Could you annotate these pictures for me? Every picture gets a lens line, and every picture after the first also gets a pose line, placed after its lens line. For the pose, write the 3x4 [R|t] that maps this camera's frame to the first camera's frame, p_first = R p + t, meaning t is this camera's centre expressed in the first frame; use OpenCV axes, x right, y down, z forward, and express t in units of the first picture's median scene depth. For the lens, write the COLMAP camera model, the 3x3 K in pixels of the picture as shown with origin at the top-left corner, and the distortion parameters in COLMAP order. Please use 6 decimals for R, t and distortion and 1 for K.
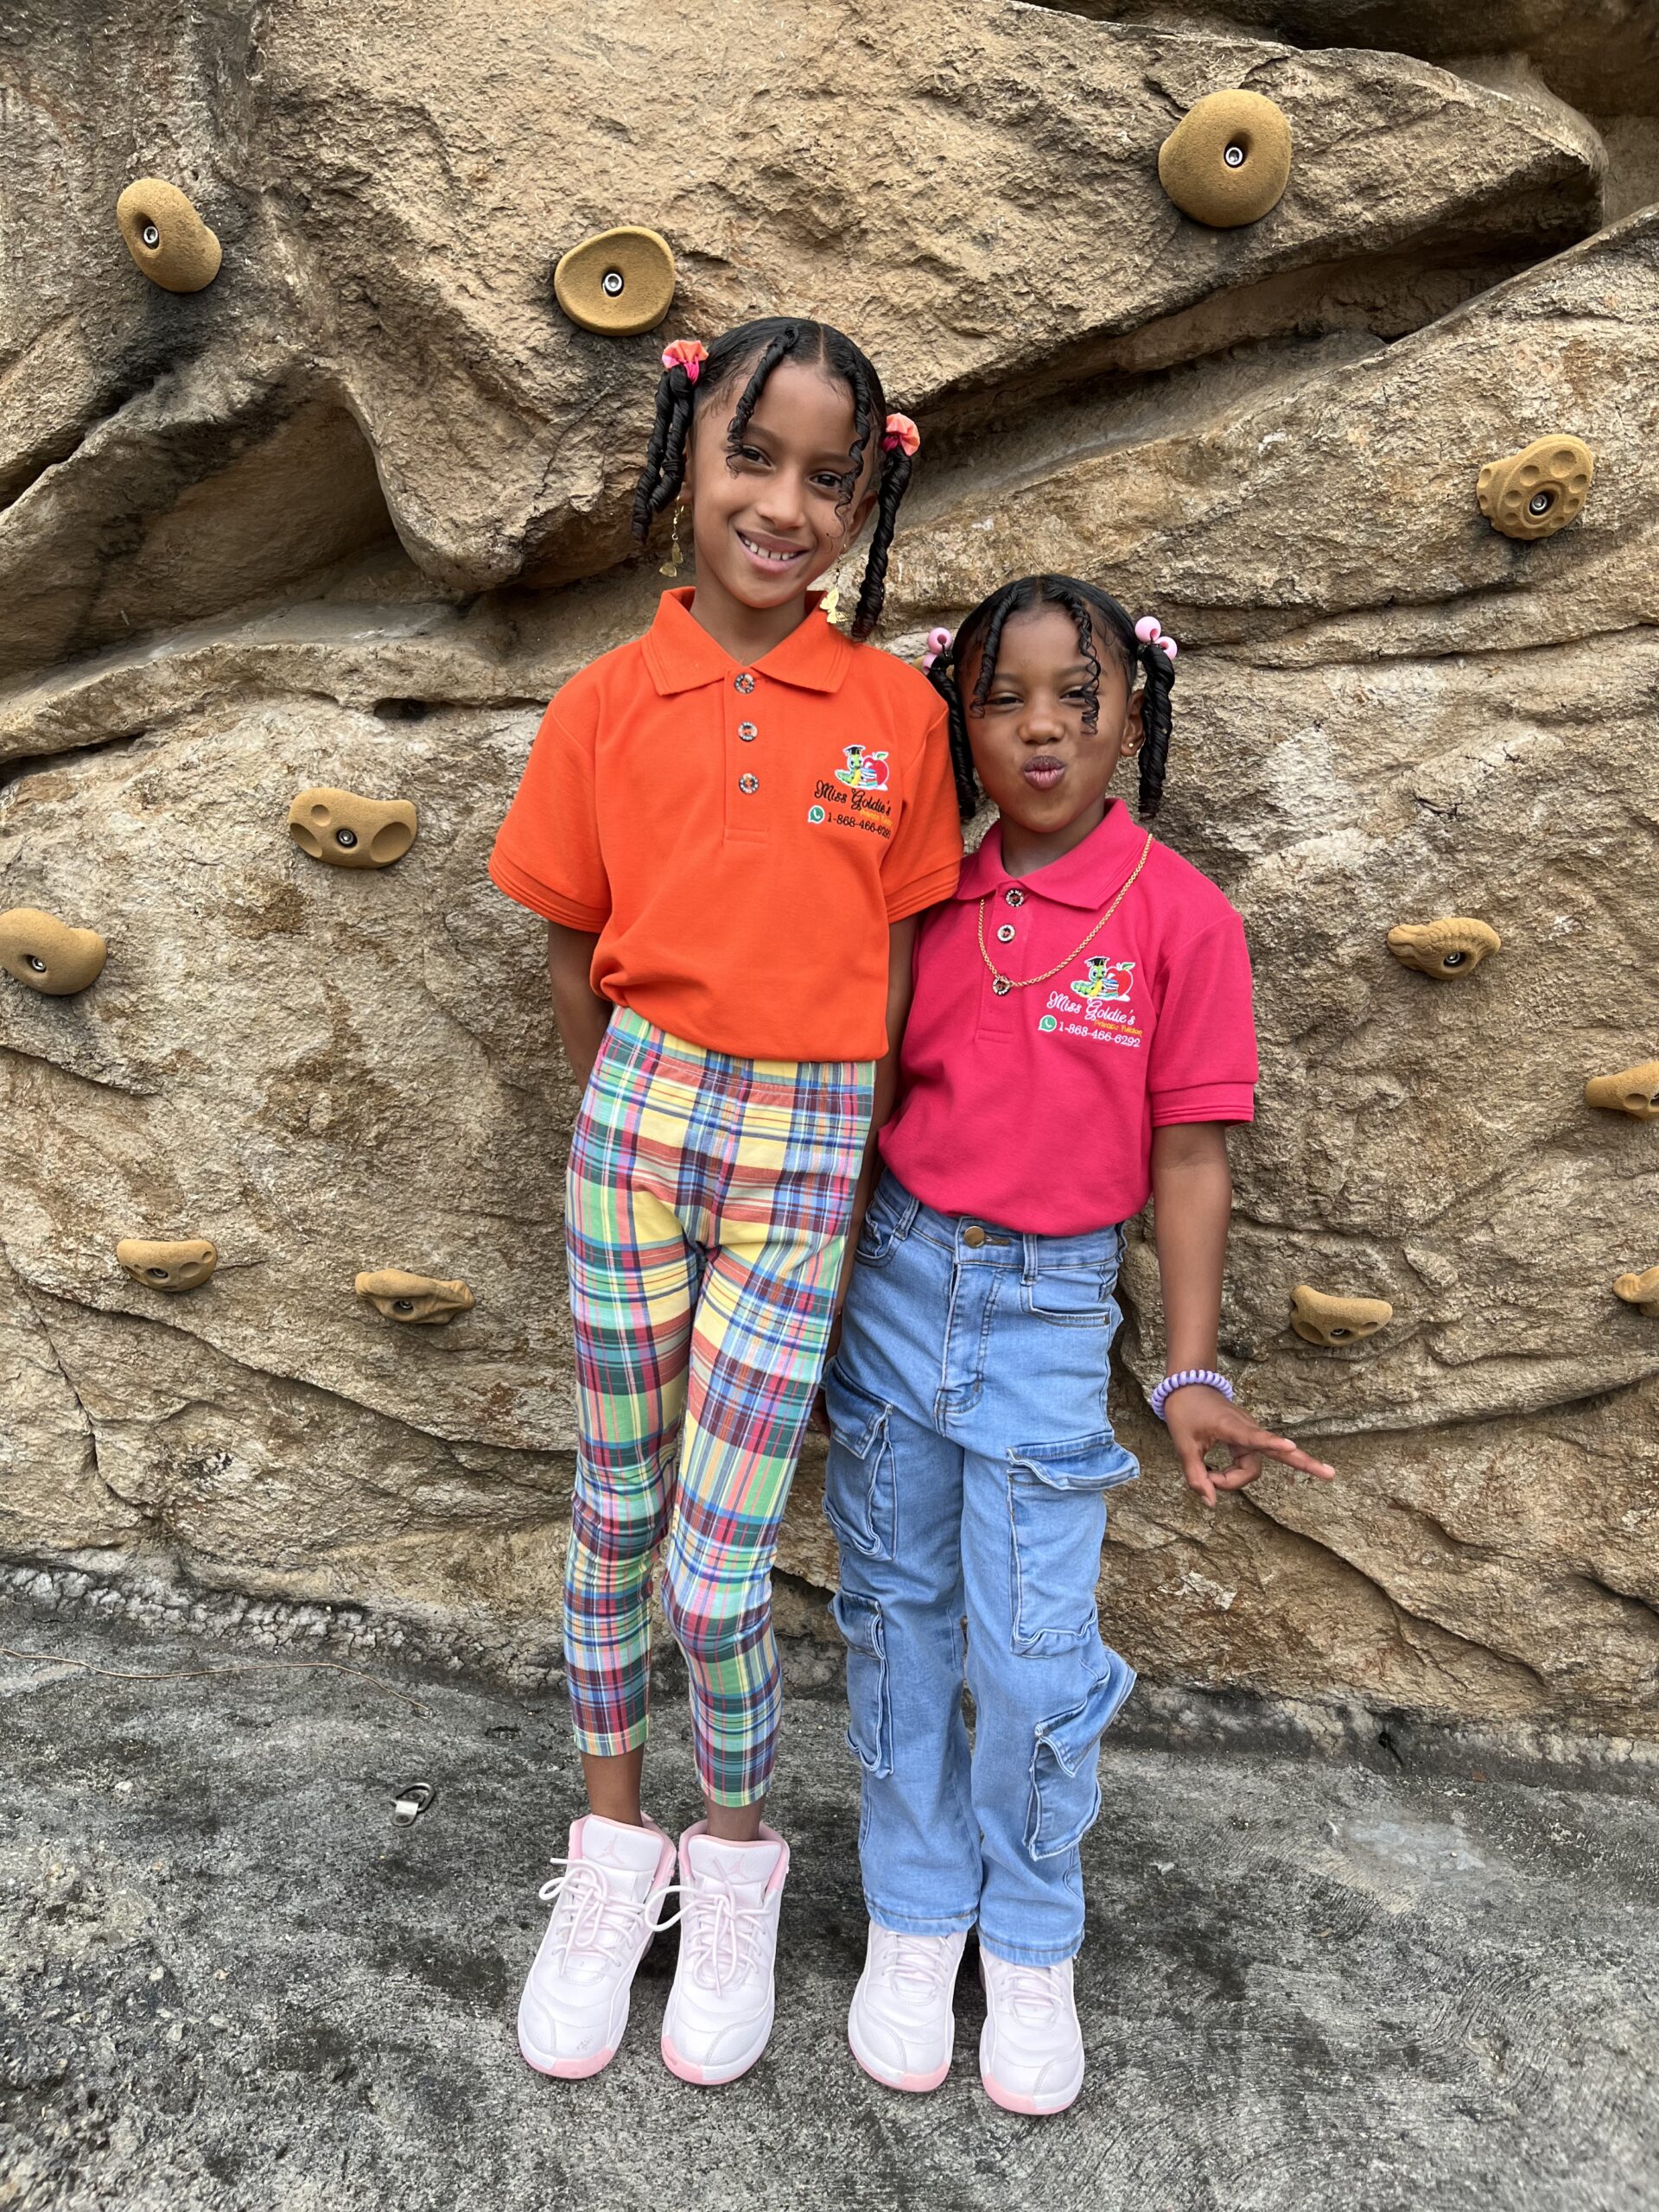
lens RADIAL K [[1713.0, 0, 882.3], [0, 1713.0, 1063.8], [0, 0, 1]] dist [0.070161, -0.127953]
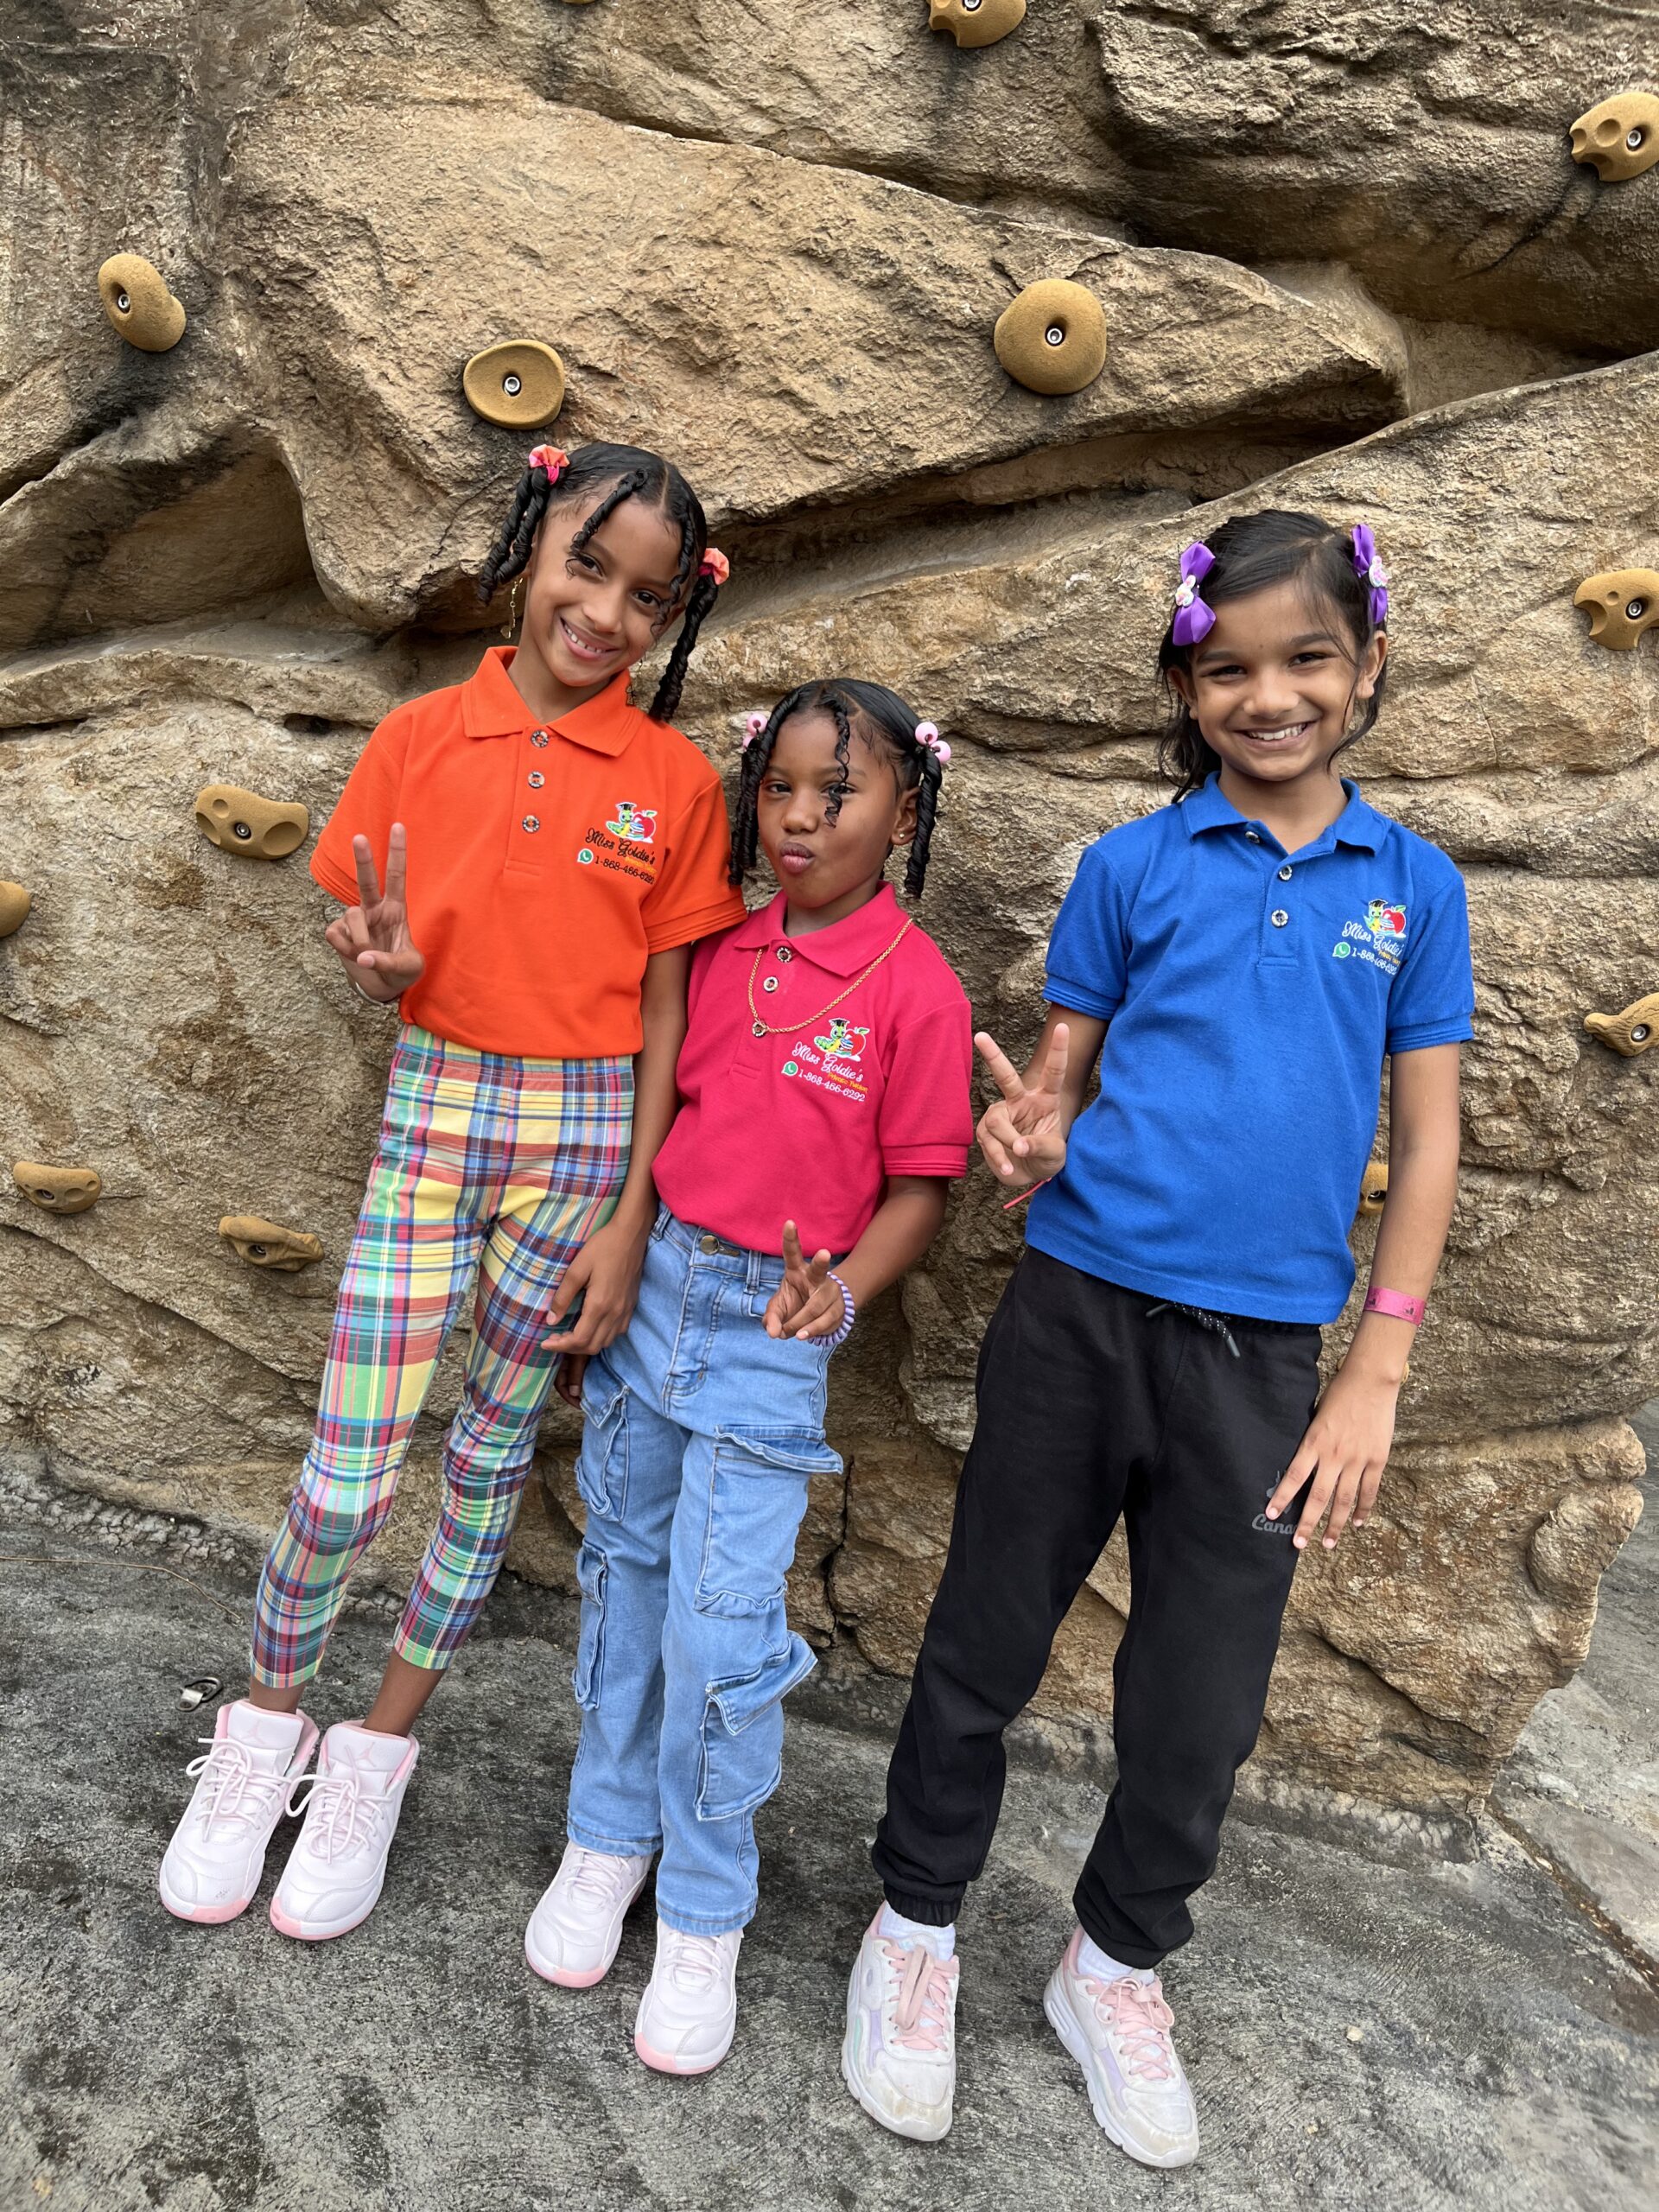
lens RADIAL K [[1662.3, 0, 828.8], [0, 1662.3, 1046.4], [0, 0, 1]] dist [0.064354, -0.116296]
pose [[0.992744, 0.117523, -0.025456, 0.123132], [-0.118253, 0.992549, -0.029371, -0.002724], [0.021815, 0.032168, 0.999244, -0.095180]]
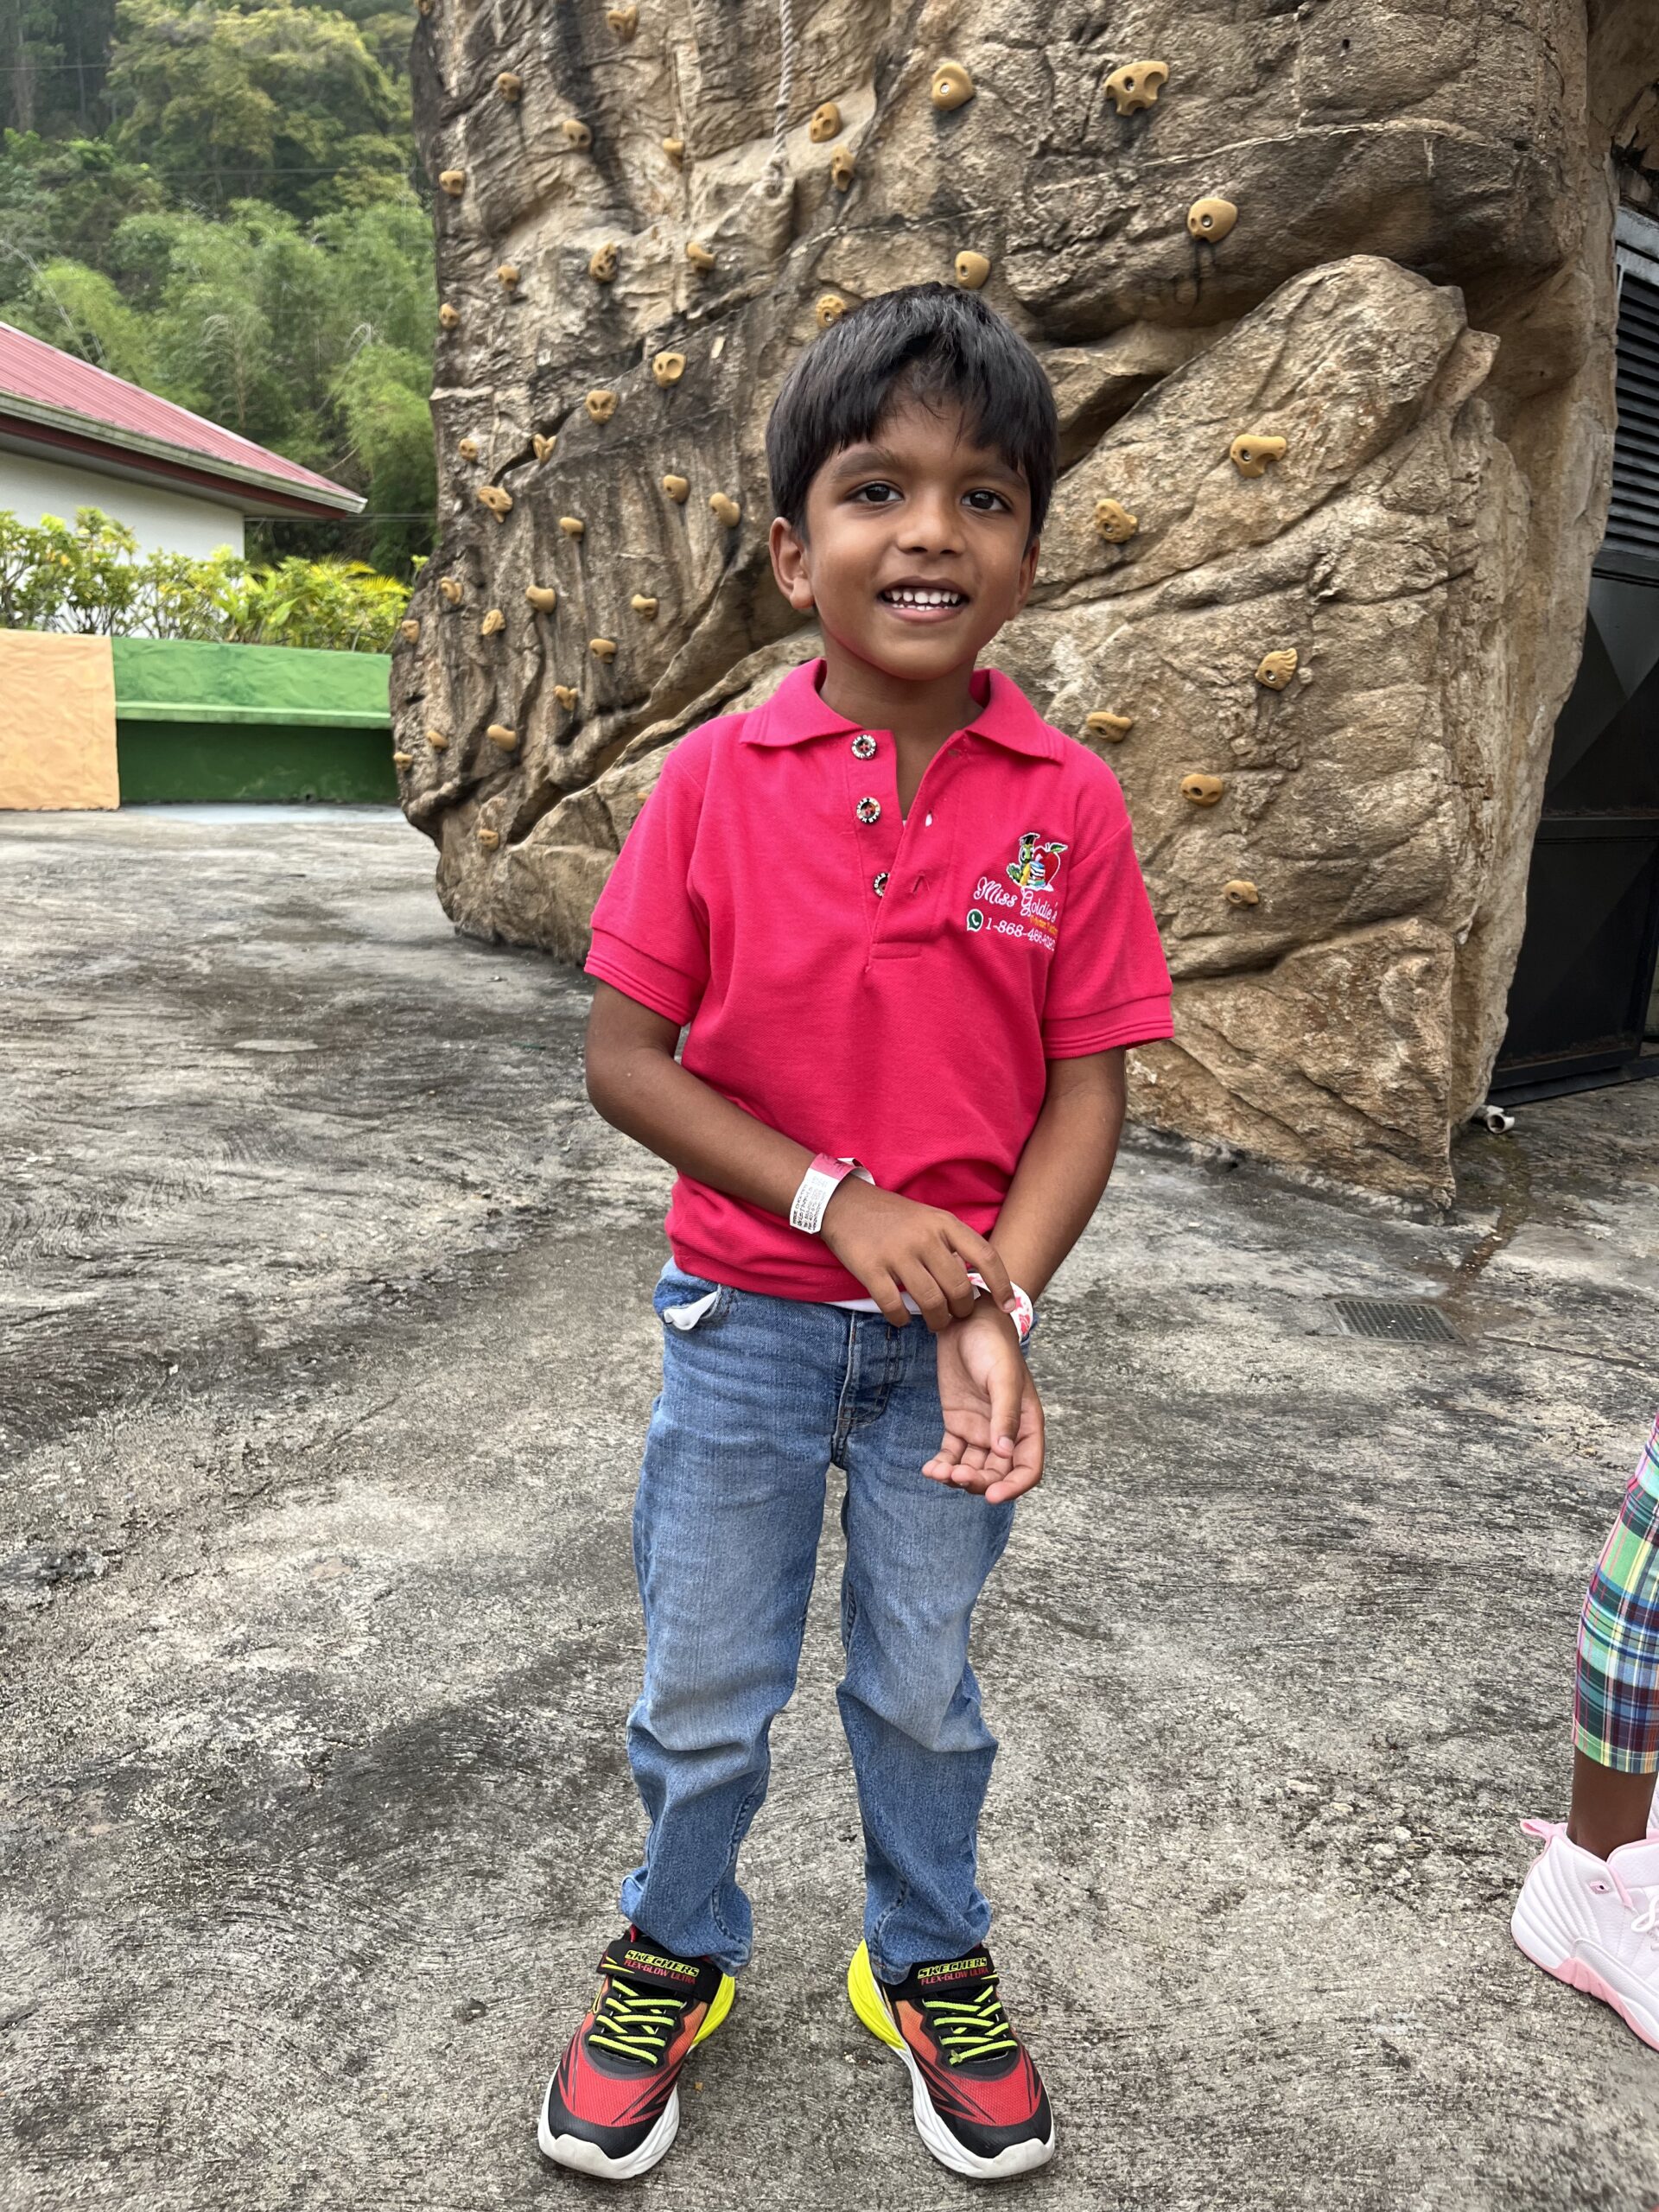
lens RADIAL K [[1662.3, 0, 828.8], [0, 1662.3, 1046.4], [0, 0, 1]] dist [0.064354, -0.116296]
pose [[0.694992, 0.069191, -0.715681, 1.723767], [-0.068571, 0.997200, 0.029819, 0.320186], [0.715740, 0.028351, 0.697791, -0.794271]]
